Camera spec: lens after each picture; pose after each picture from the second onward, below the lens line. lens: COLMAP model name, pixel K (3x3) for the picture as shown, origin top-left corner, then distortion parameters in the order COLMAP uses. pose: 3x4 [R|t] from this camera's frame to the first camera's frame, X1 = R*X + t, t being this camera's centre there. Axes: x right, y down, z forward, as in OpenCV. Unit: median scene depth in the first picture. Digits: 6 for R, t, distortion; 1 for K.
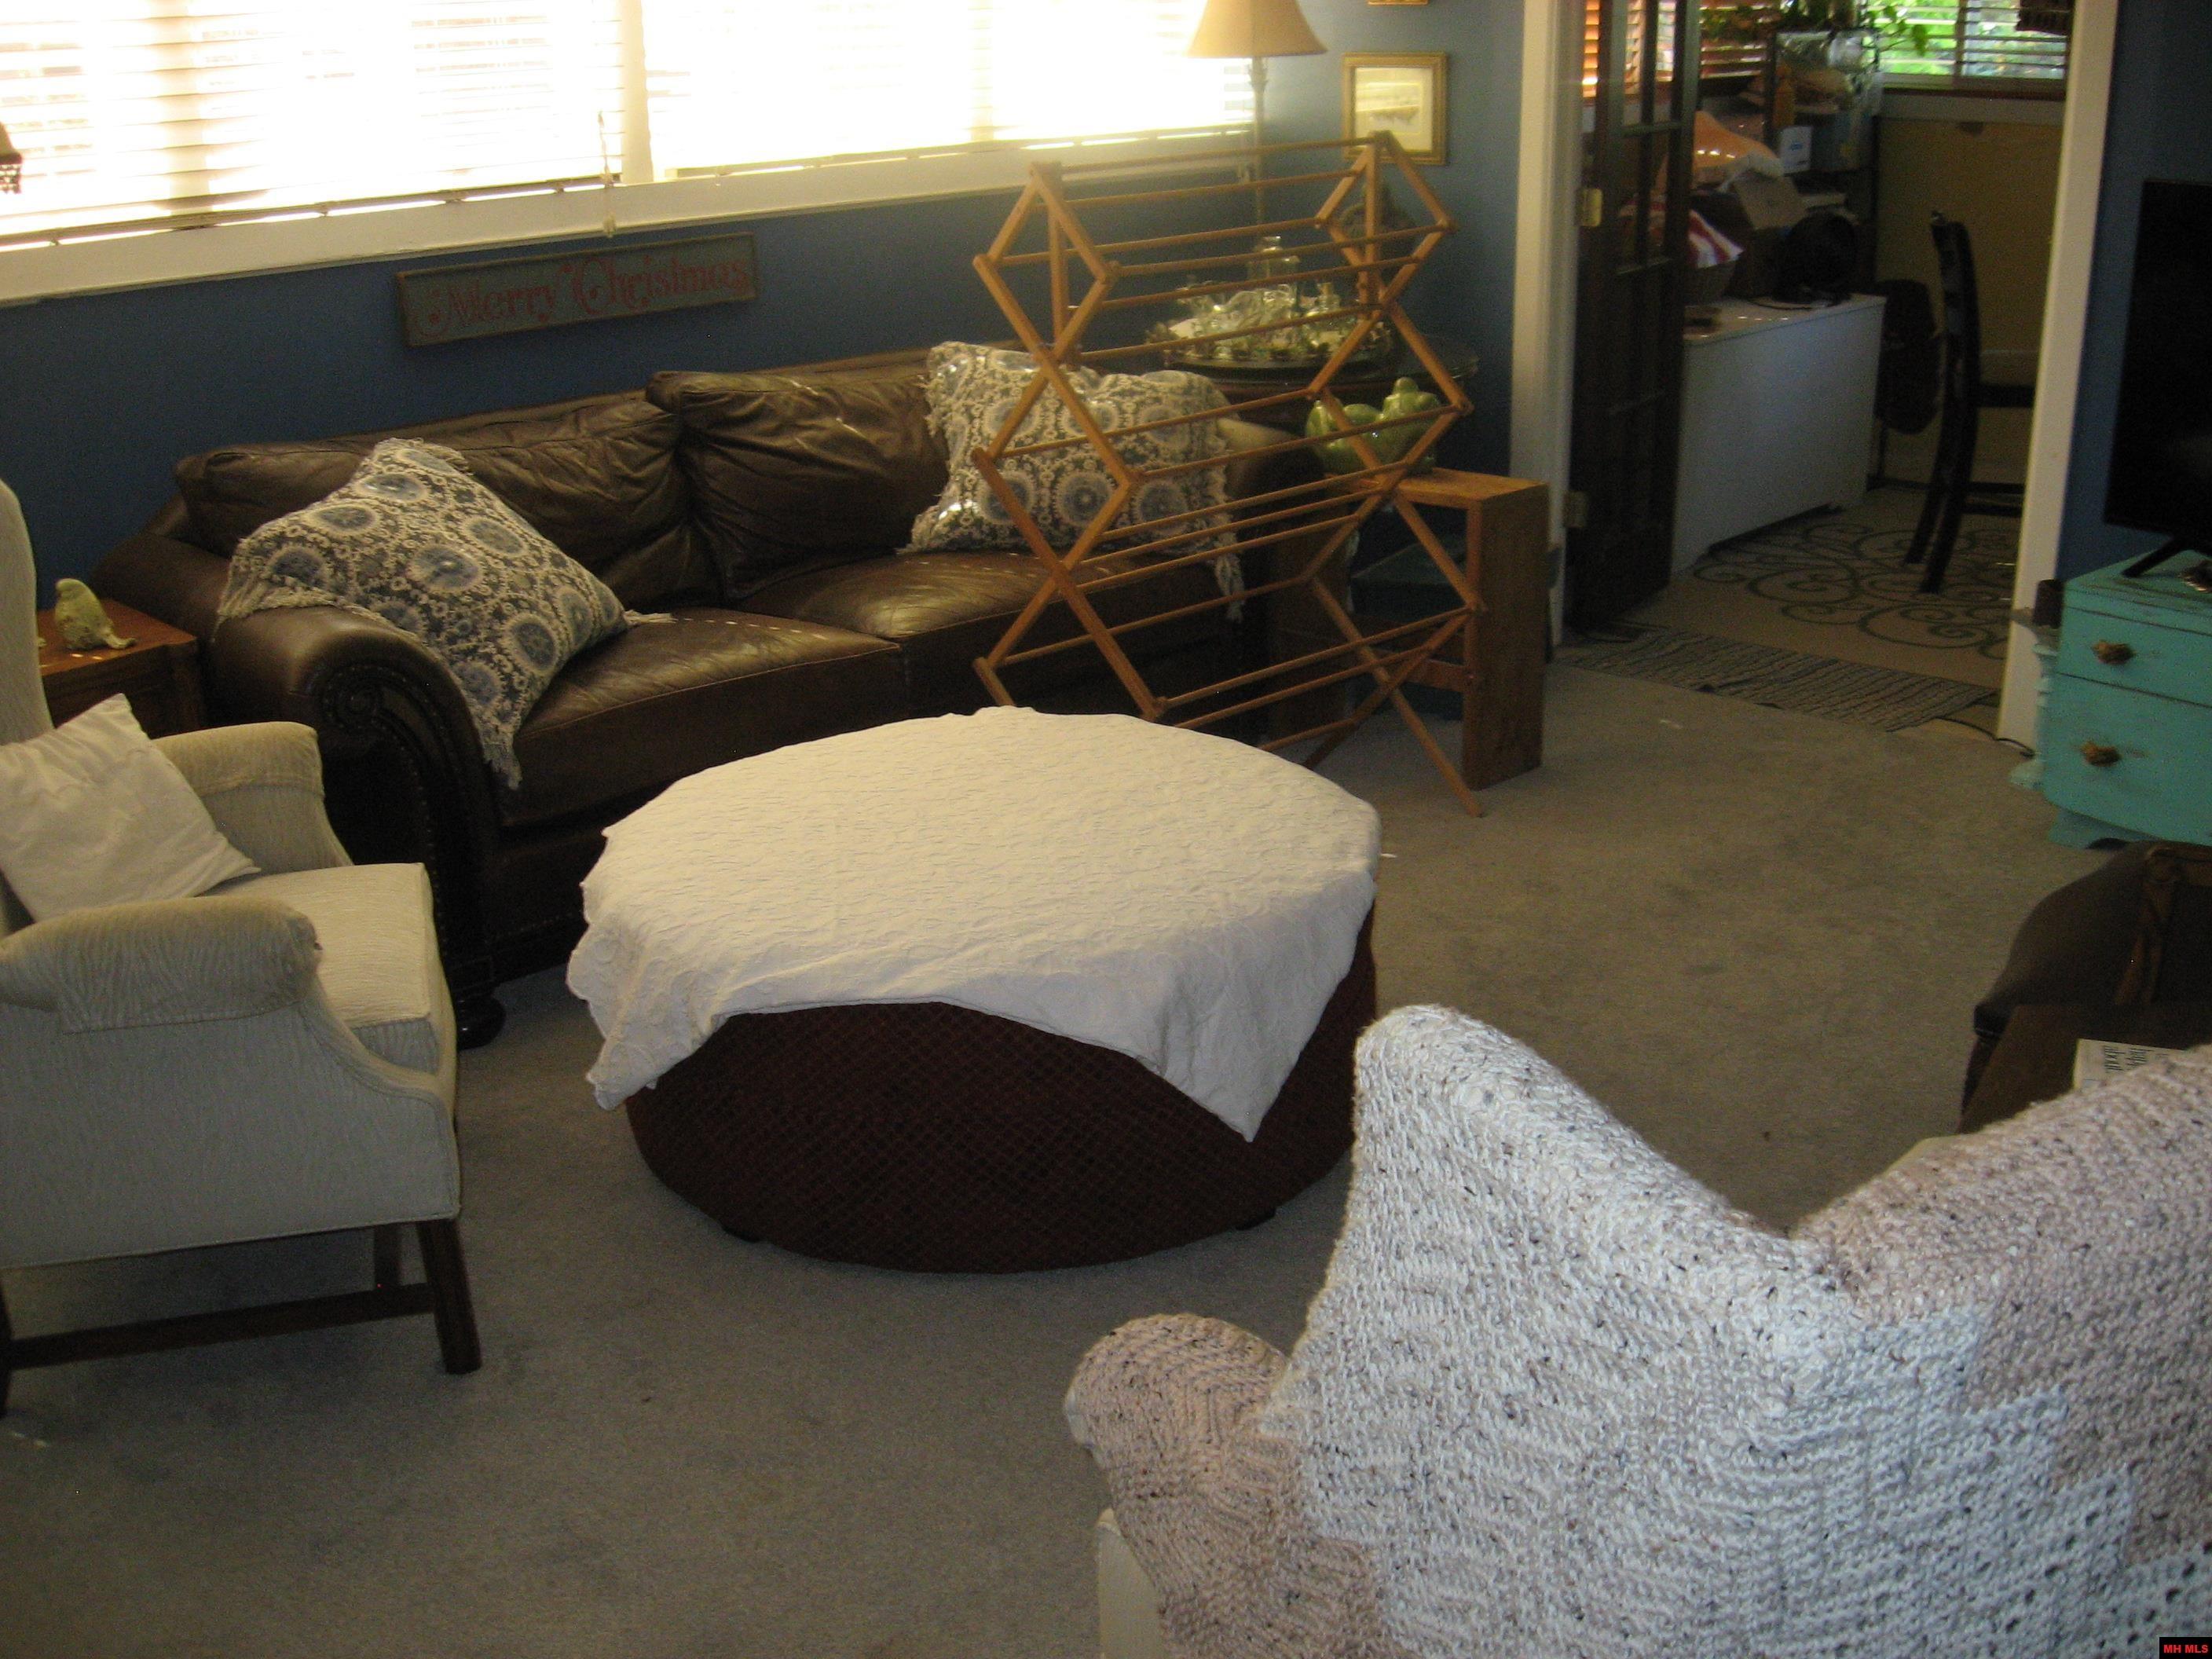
lens RADIAL K [[2245.7, 0, 1106.0], [0, 2245.7, 829.5], [0, 0, 1]] dist [-0.086249, 0.007893]
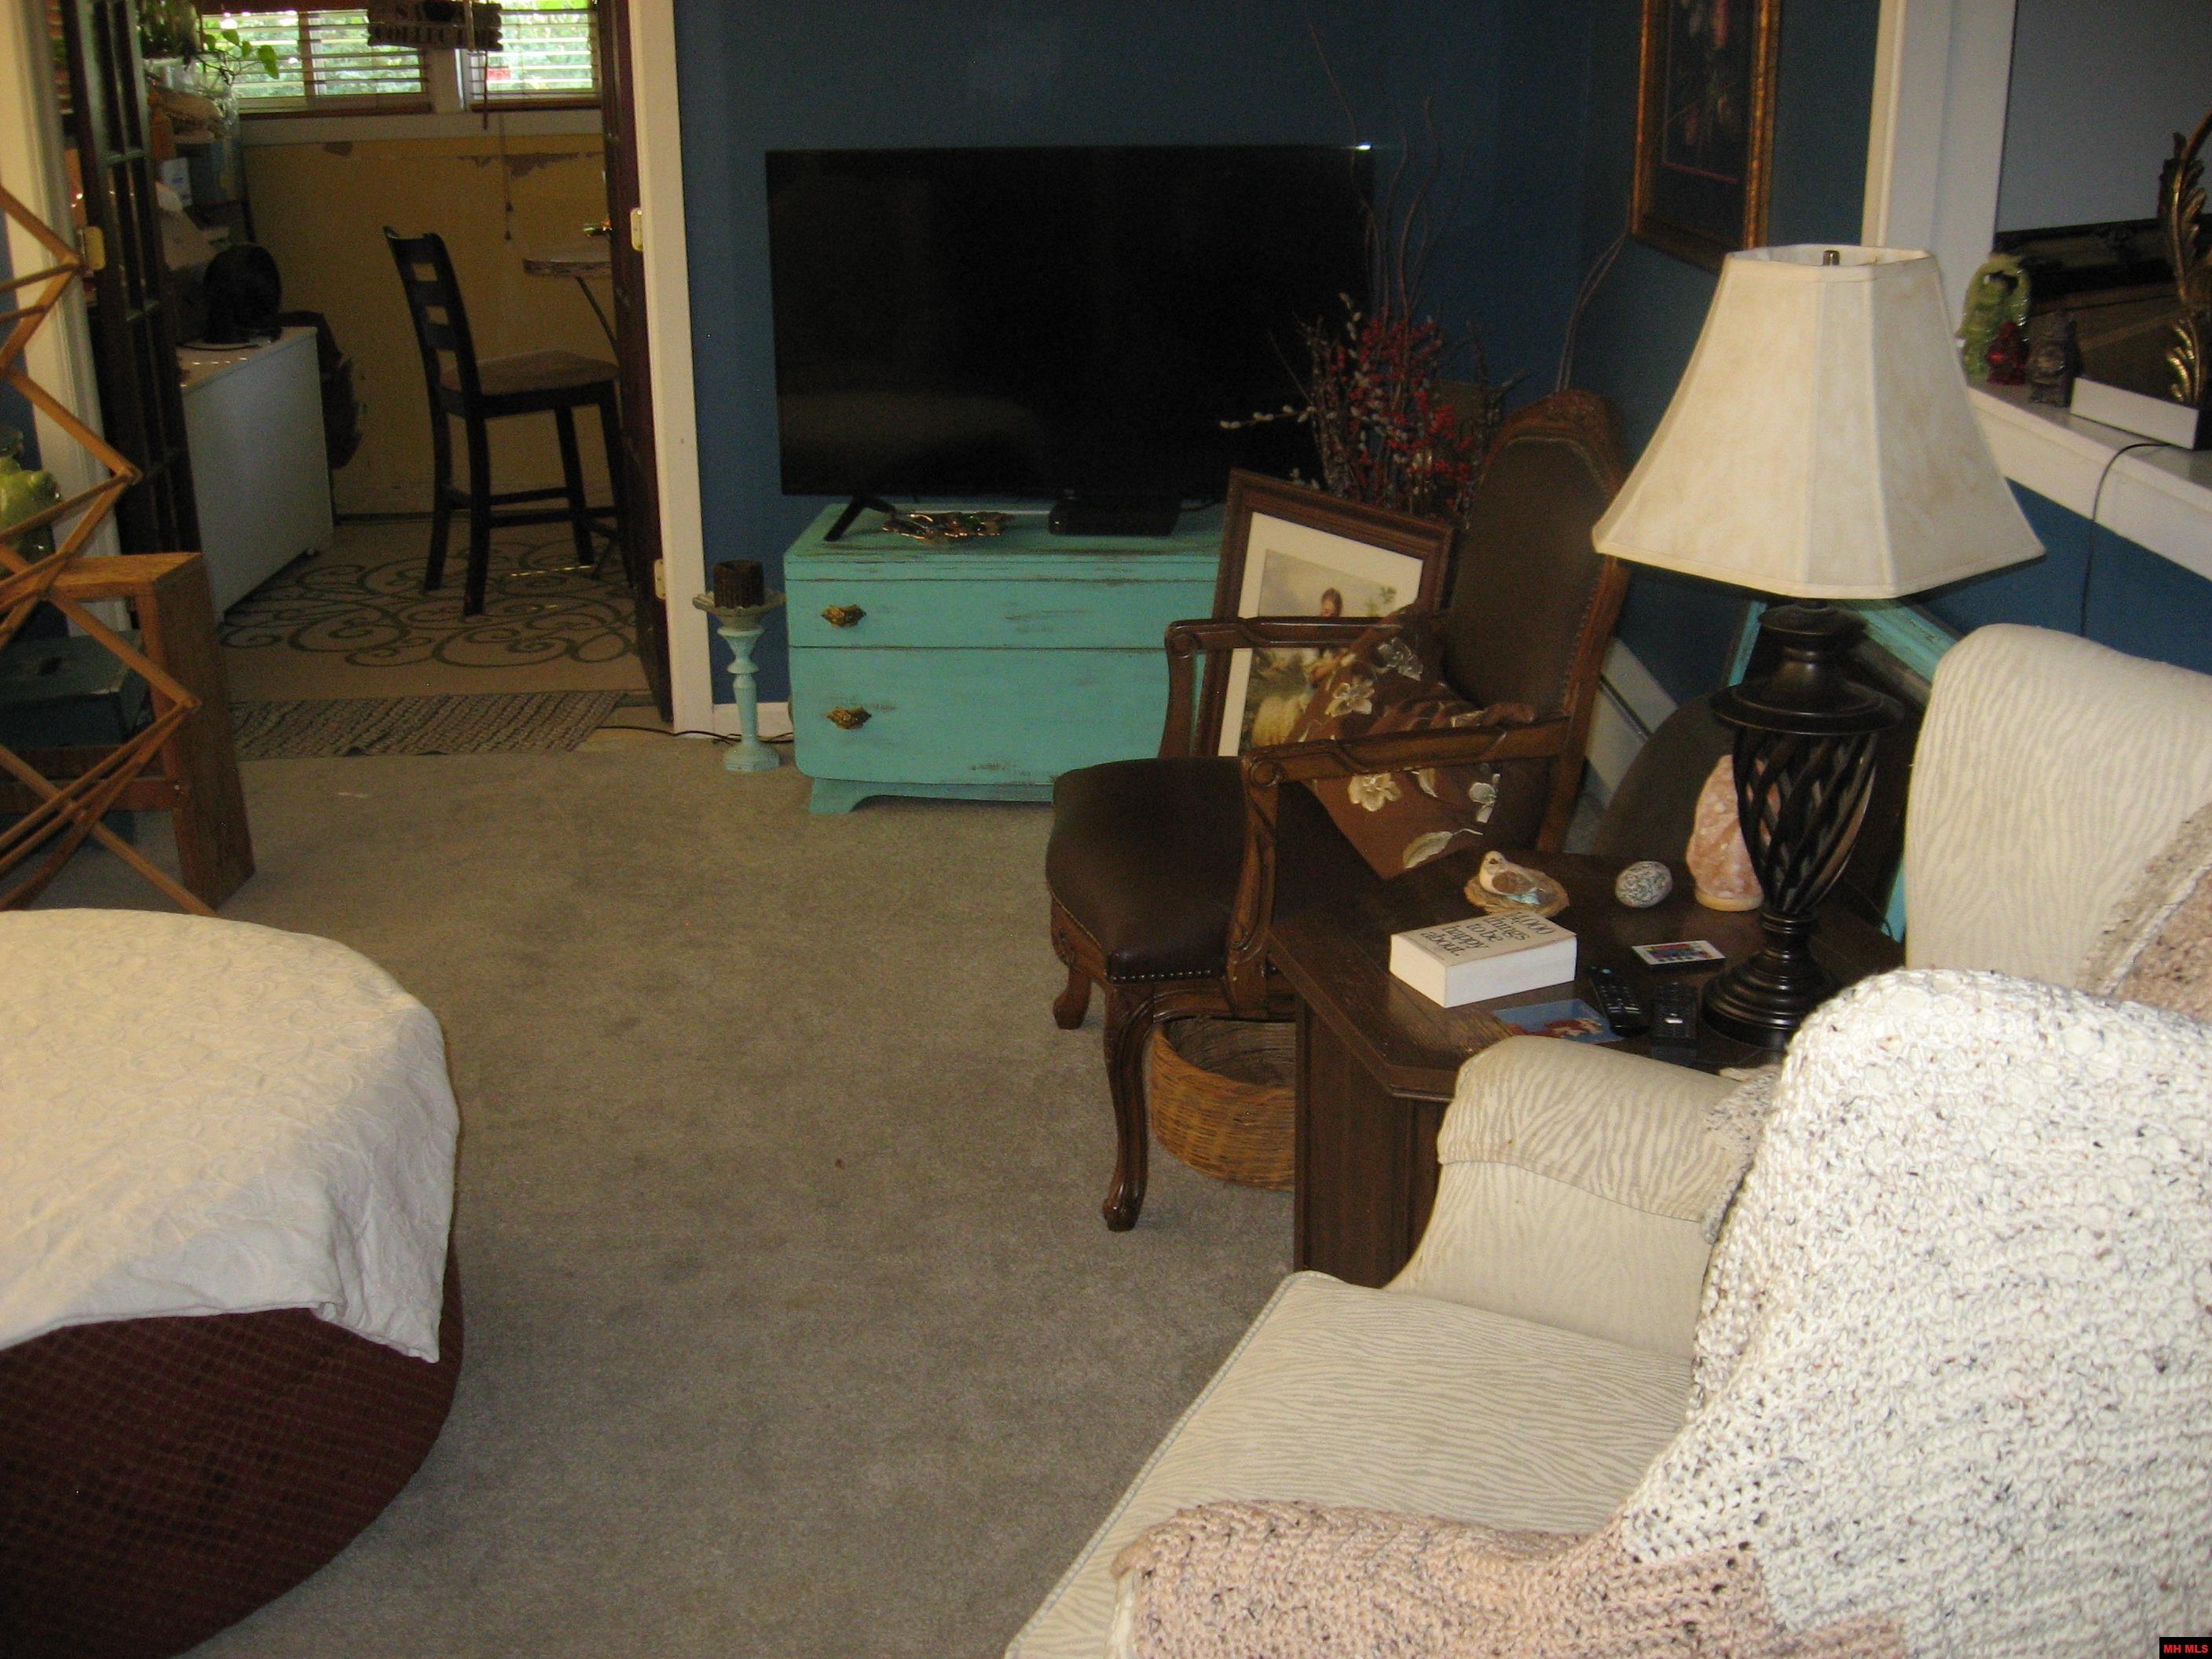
lens RADIAL K [[2295.0, 0, 1106.0], [0, 2295.0, 829.5], [0, 0, 1]] dist [-0.084682, 0.021813]
pose [[0.740423, -0.230377, 0.631427, -0.108985], [0.245496, 0.967215, 0.065016, -0.018754], [-0.625704, 0.106873, 0.772705, 0.096259]]
